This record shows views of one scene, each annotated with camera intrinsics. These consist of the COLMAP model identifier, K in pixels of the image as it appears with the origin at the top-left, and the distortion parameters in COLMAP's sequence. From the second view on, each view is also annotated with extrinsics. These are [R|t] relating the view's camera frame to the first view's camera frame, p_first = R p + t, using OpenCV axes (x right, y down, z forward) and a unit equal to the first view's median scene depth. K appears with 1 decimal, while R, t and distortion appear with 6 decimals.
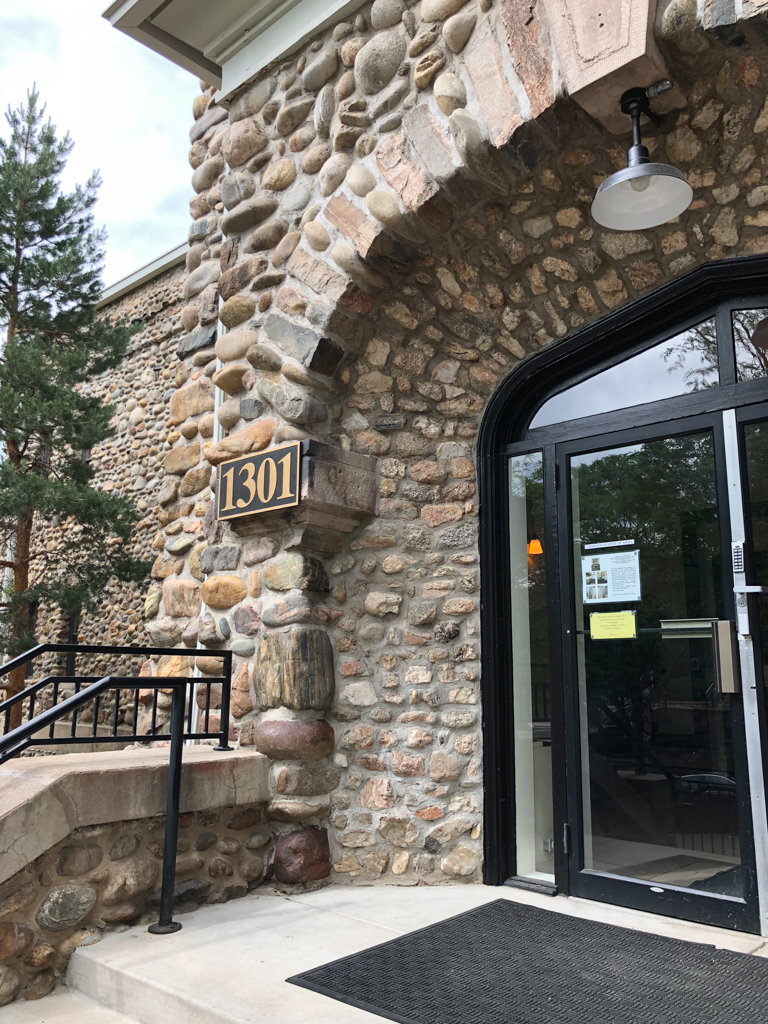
lens RADIAL K [[845.8, 0, 385.8], [0, 845.8, 513.0], [0, 0, 1]] dist [0.015766, -0.006001]
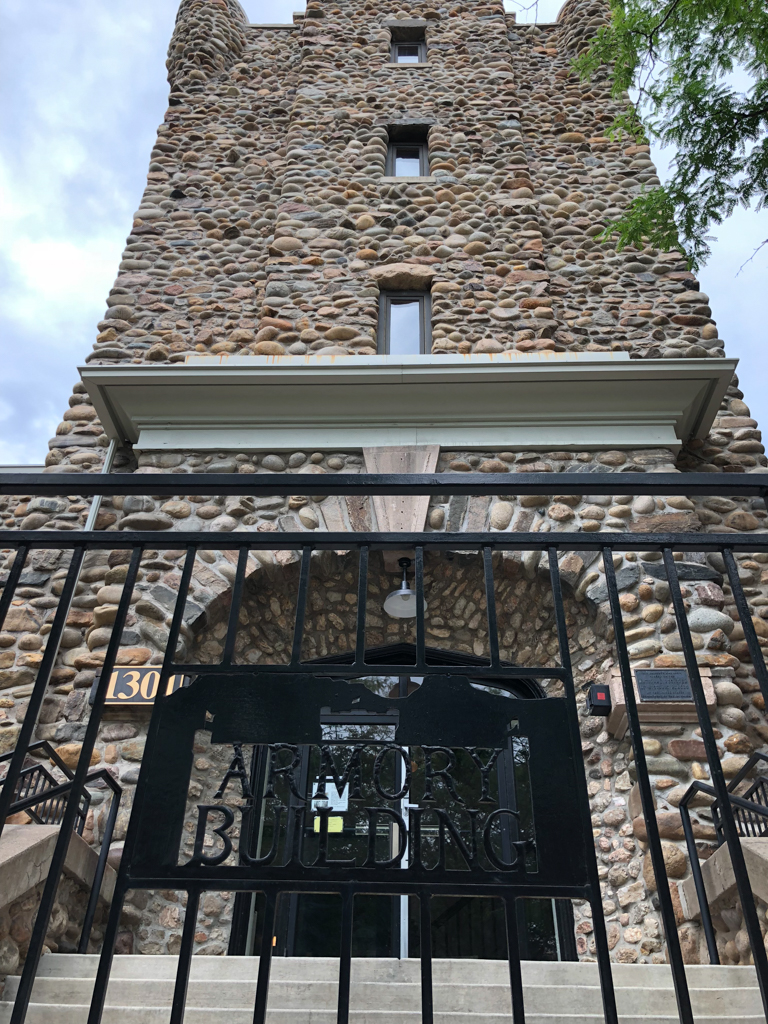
lens RADIAL K [[845.8, 0, 383.7], [0, 845.8, 511.2], [0, 0, 1]] dist [0.015766, -0.006001]
pose [[0.750118, 0.405770, 0.522182, -0.760182], [-0.133991, 0.866503, -0.480852, 0.373134], [-0.647588, 0.290728, 0.704349, -0.445079]]
